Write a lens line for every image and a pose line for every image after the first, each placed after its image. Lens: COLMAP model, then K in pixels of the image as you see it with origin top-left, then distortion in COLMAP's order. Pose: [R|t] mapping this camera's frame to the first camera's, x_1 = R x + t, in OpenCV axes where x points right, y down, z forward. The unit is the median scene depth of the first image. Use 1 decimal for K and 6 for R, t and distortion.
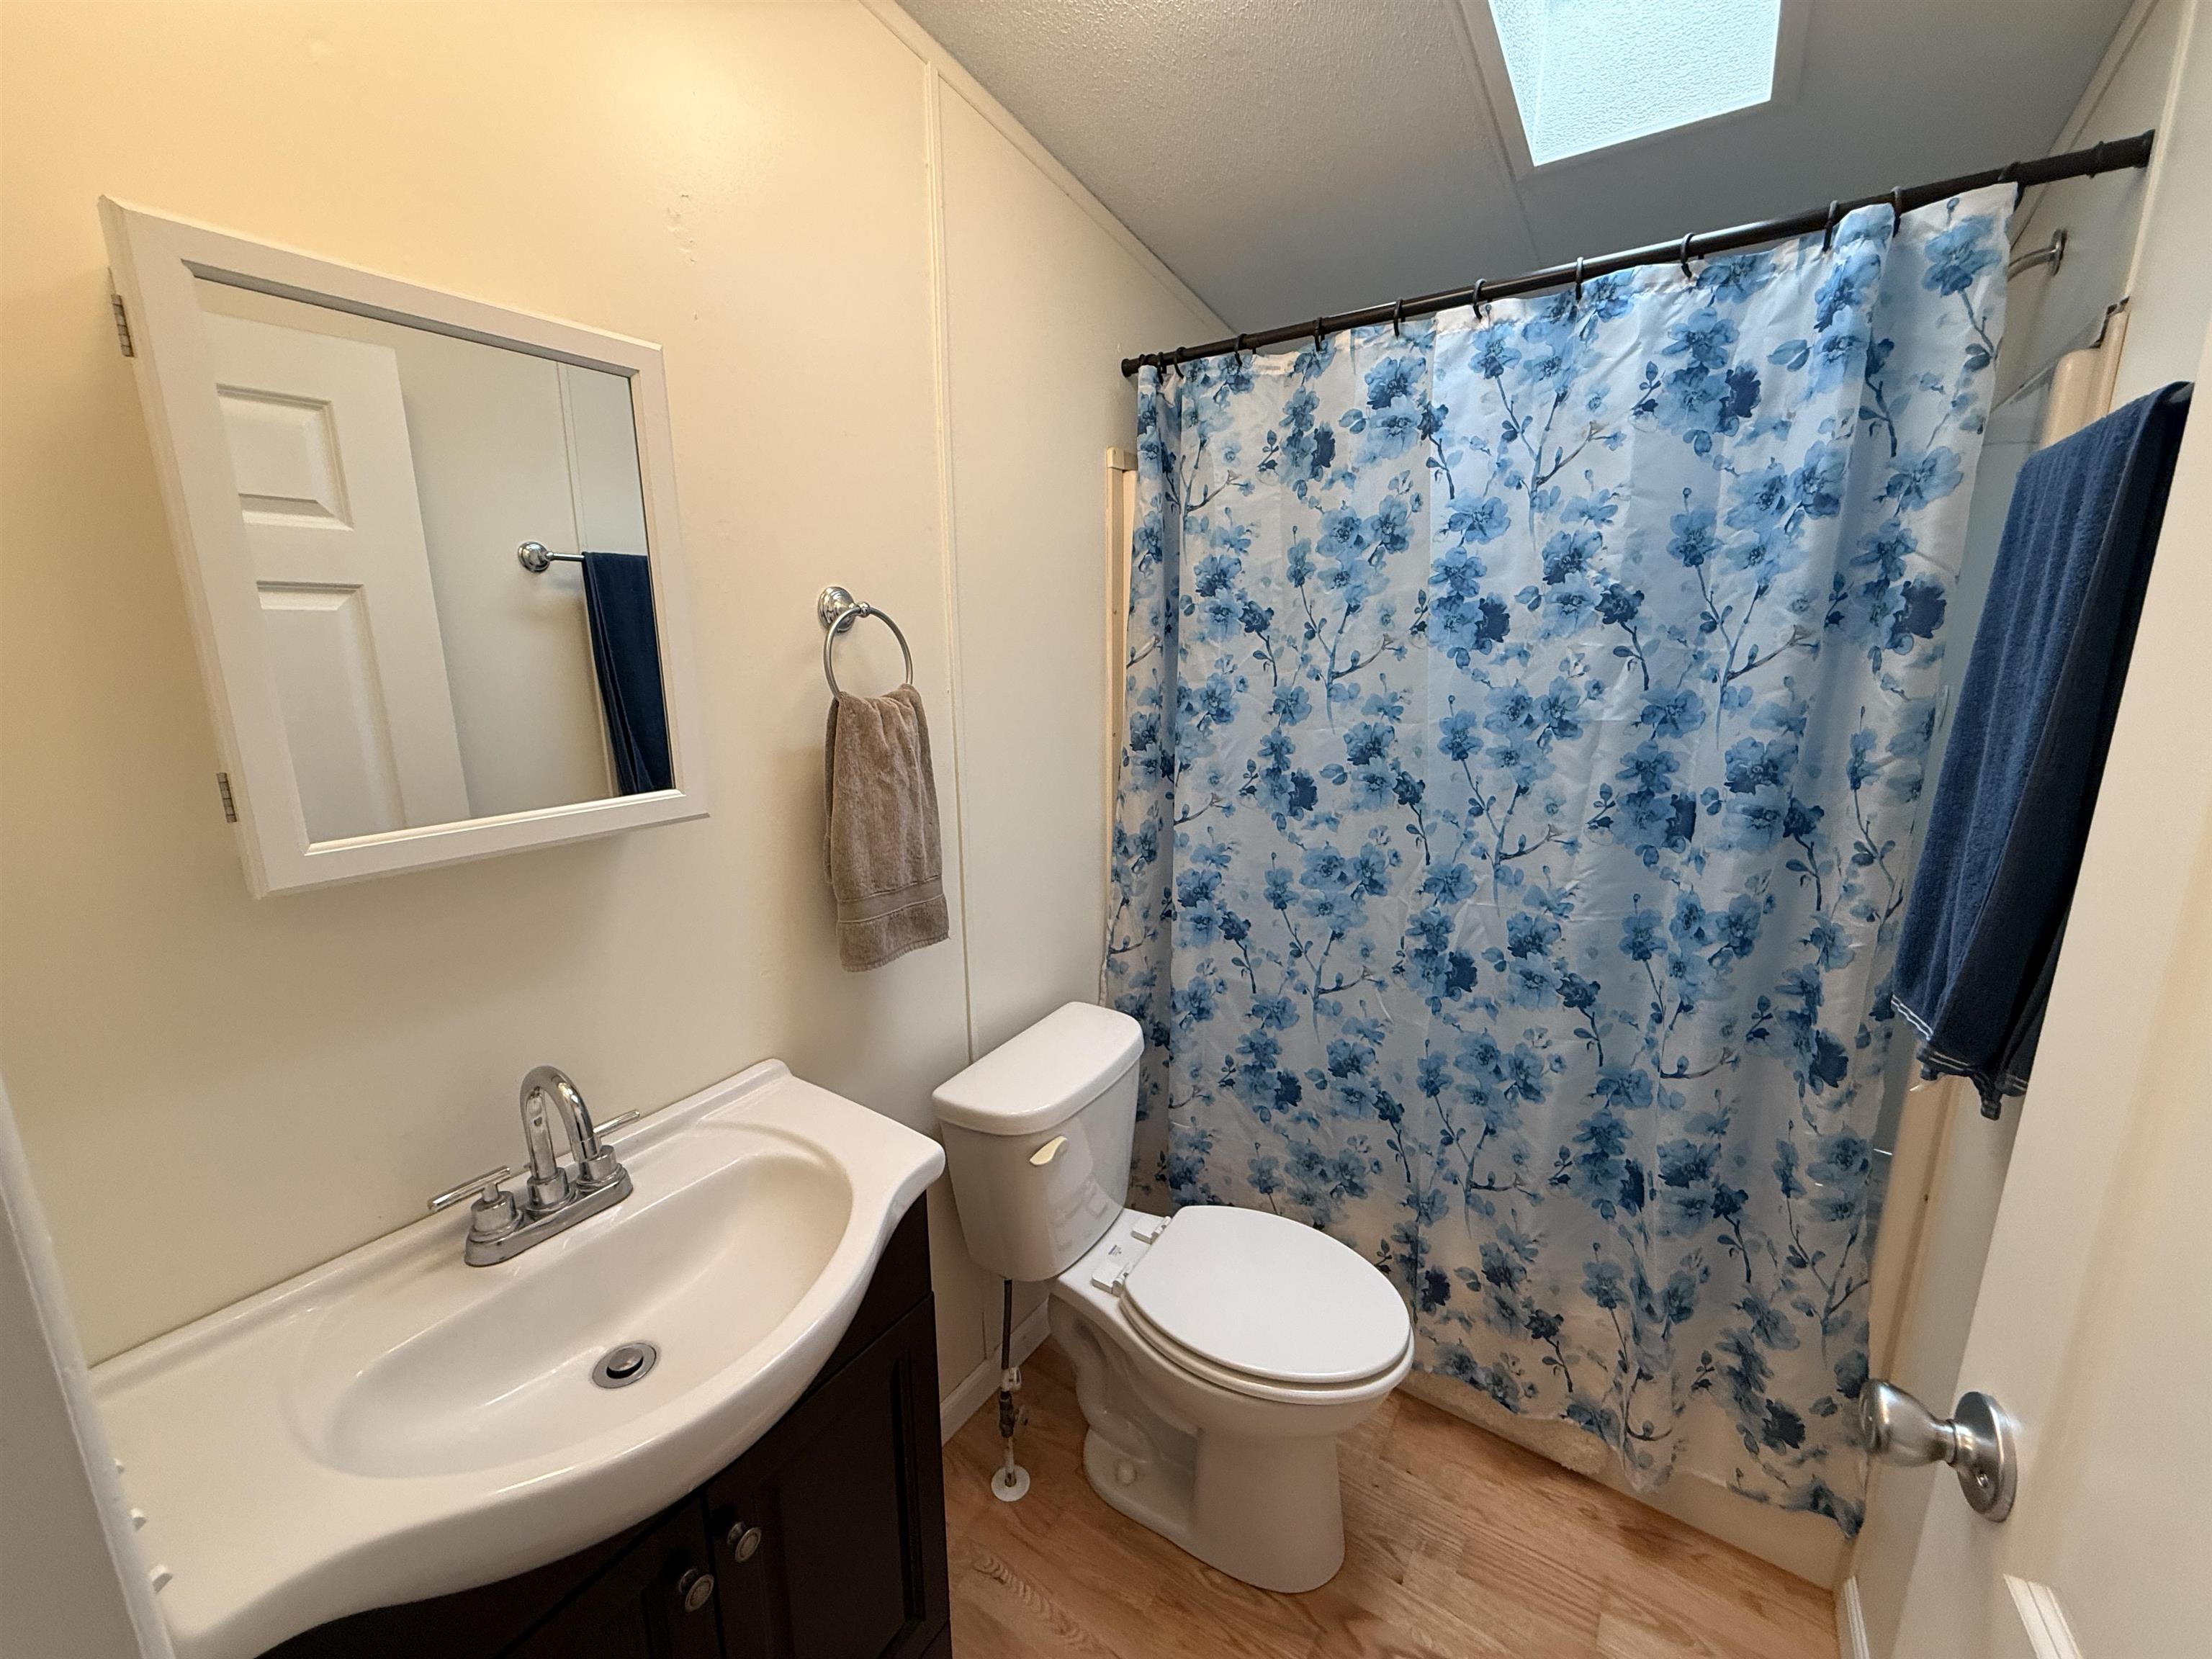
lens RADIAL K [[876.4, 0, 1105.7], [0, 876.4, 832.5], [0, 0, 1]] dist [-0.000310, -0.000072]
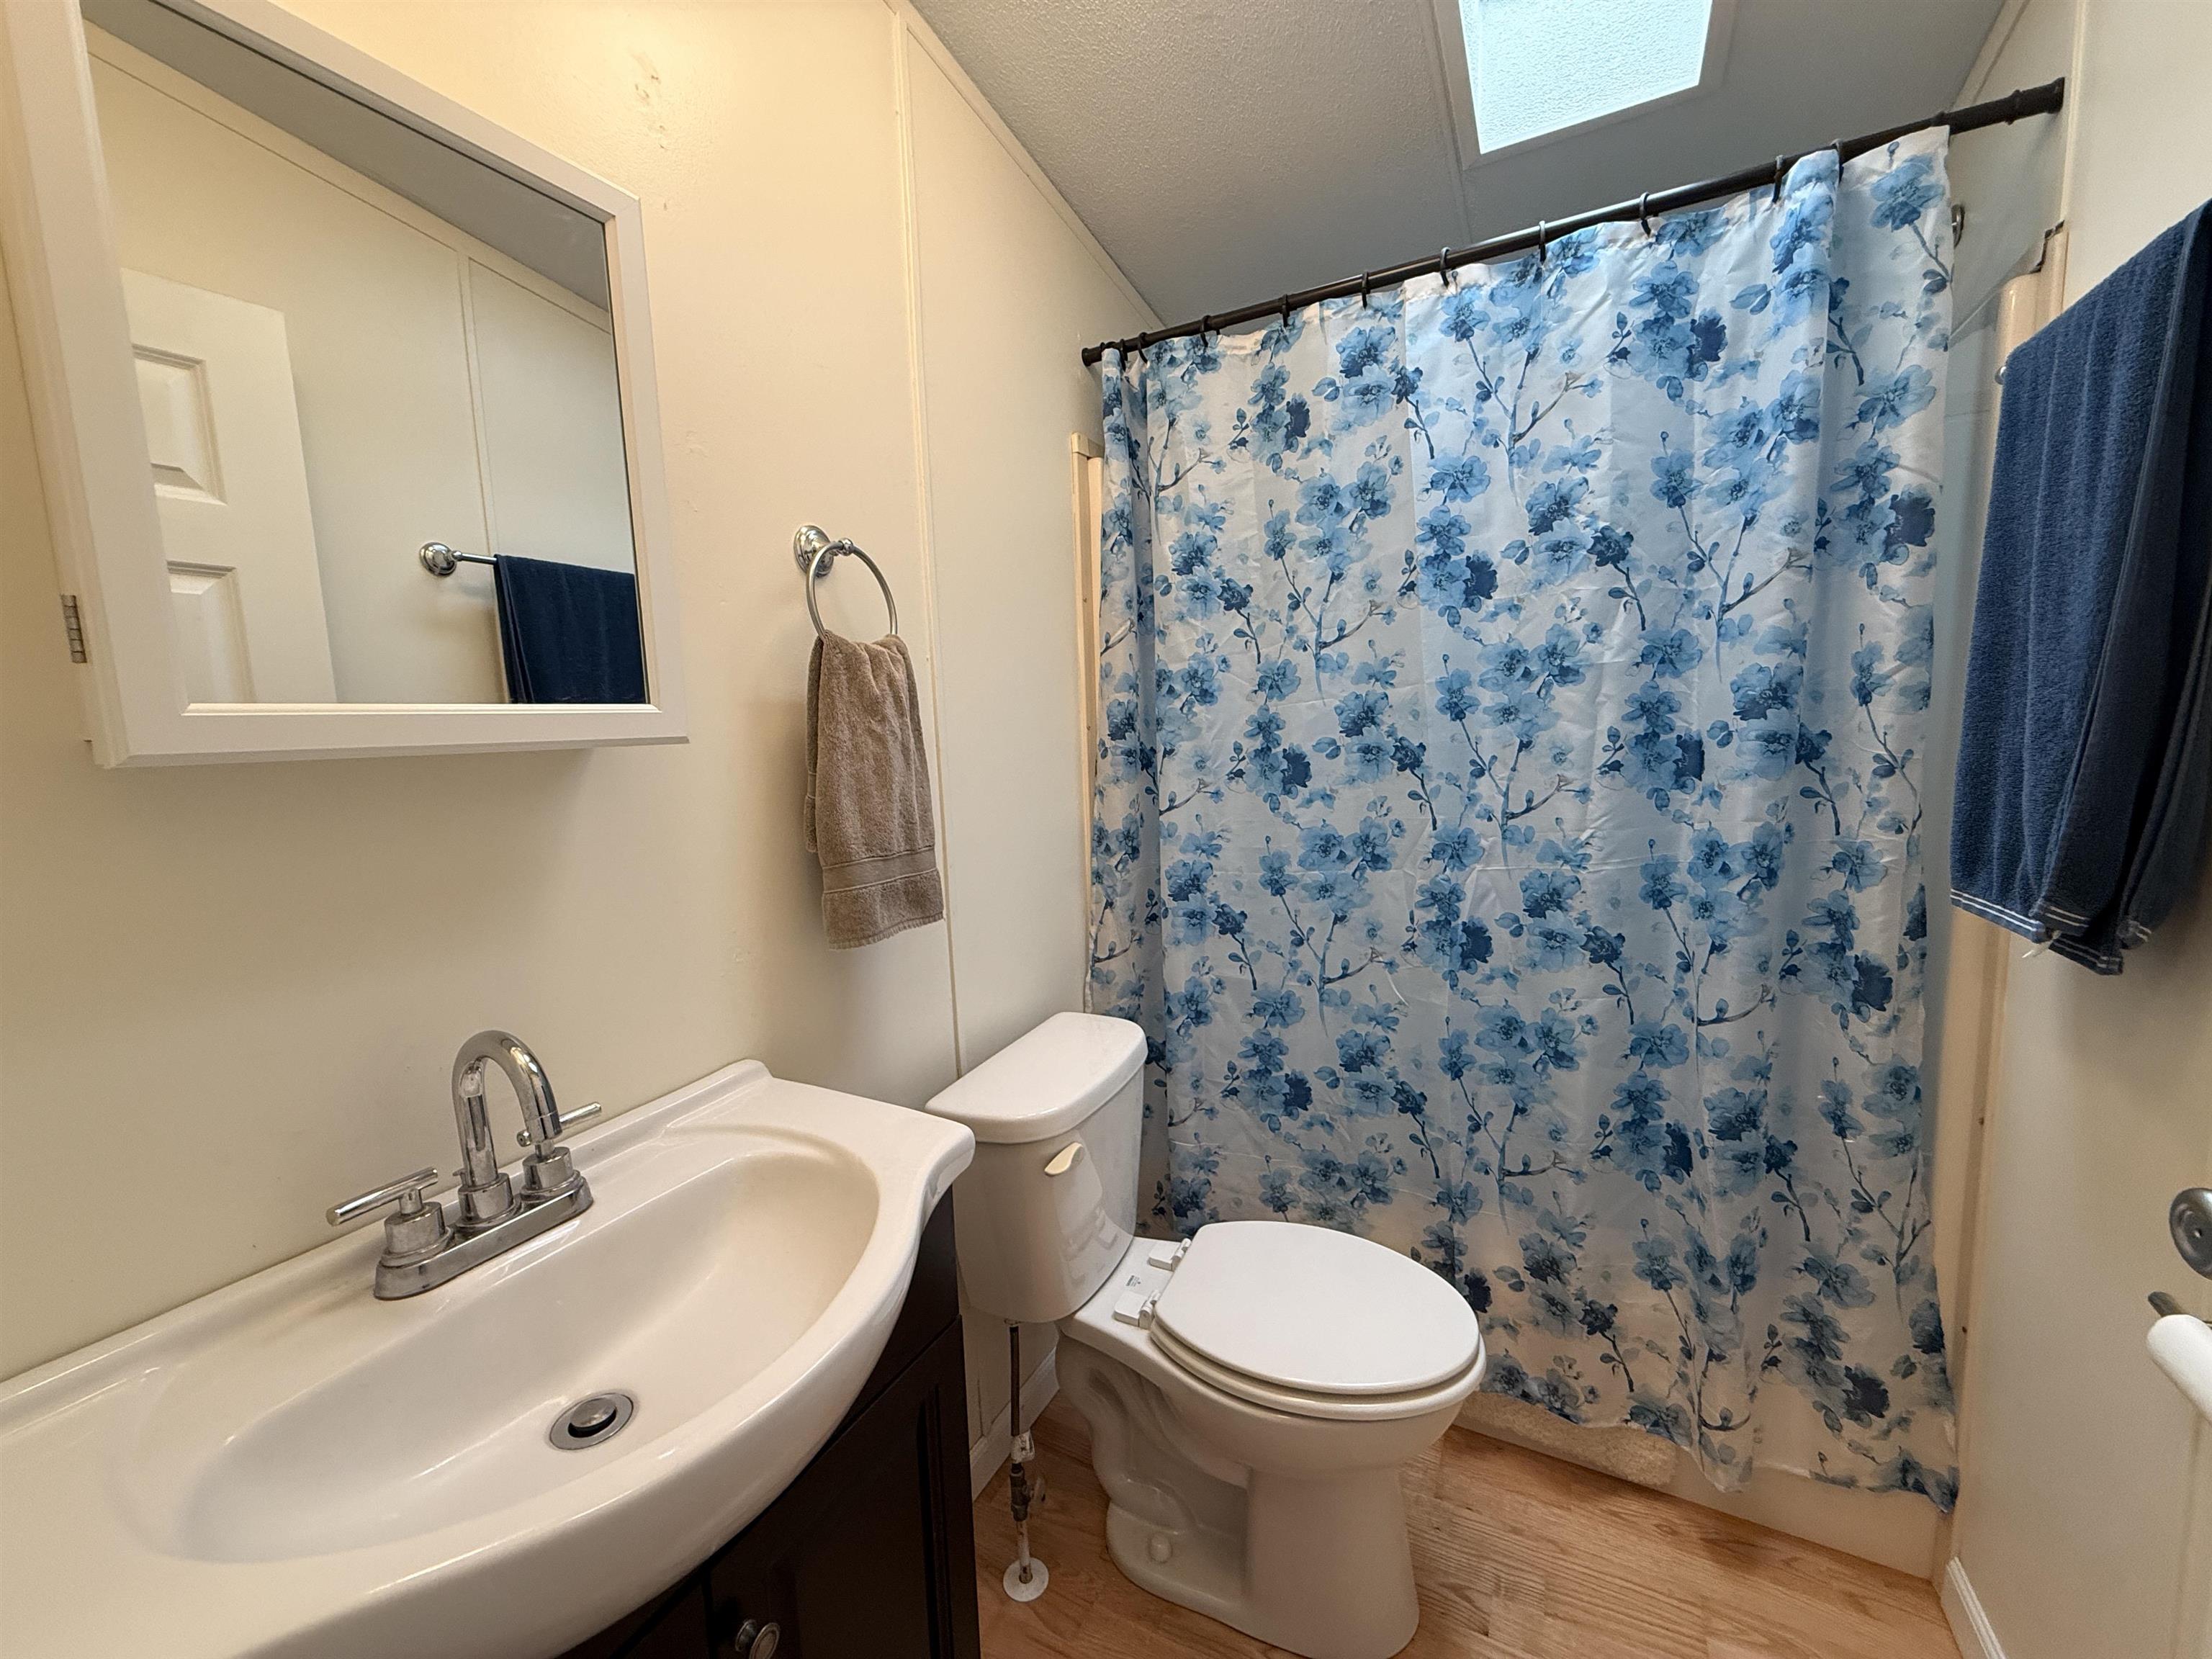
lens RADIAL K [[876.4, 0, 1106.0], [0, 876.4, 829.8], [0, 0, 1]] dist [-0.000310, -0.000072]
pose [[0.993798, -0.043169, 0.102479, -0.100074], [0.053028, 0.994014, -0.095518, 0.121345], [-0.097743, 0.100360, 0.990138, 0.089913]]
